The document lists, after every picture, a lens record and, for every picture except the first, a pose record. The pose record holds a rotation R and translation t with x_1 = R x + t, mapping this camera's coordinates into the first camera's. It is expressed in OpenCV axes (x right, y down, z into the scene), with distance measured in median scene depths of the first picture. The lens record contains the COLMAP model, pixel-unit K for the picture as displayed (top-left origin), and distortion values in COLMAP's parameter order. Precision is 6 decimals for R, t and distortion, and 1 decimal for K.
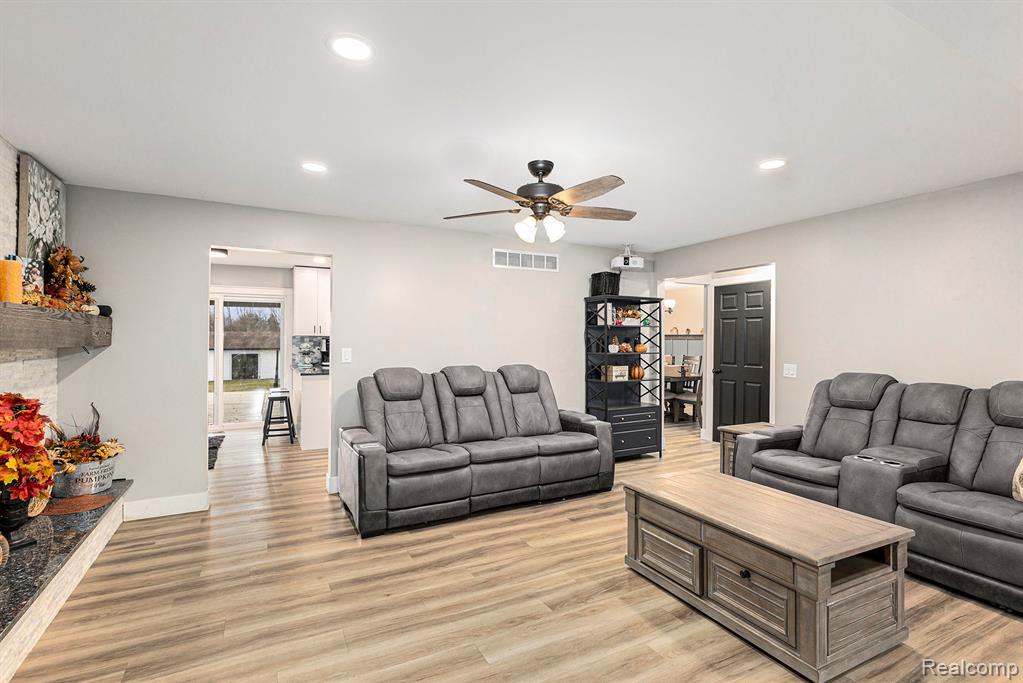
lens RADIAL K [[493.0, 0, 507.8], [0, 493.0, 338.2], [0, 0, 1]] dist [0.000756, 0.000089]
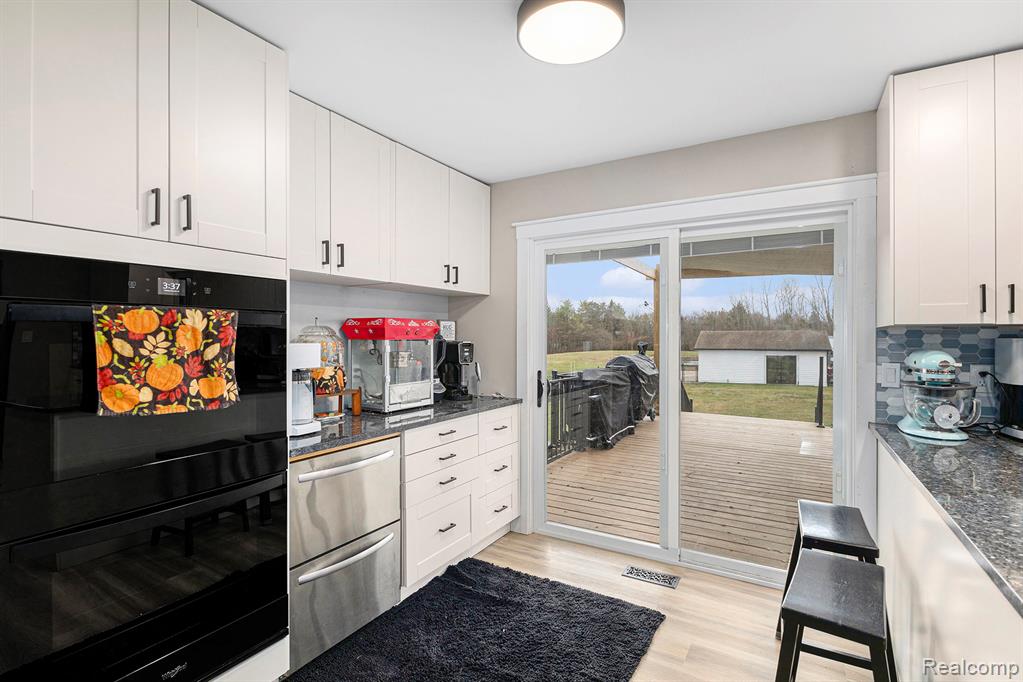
lens RADIAL K [[493.0, 0, 508.0], [0, 493.0, 337.6], [0, 0, 1]] dist [0.000756, 0.000089]
pose [[0.538723, -0.003613, -0.842476, -0.306214], [0.002942, 0.999993, -0.002408, 0.001870], [0.842478, -0.001181, 0.538729, 0.649977]]
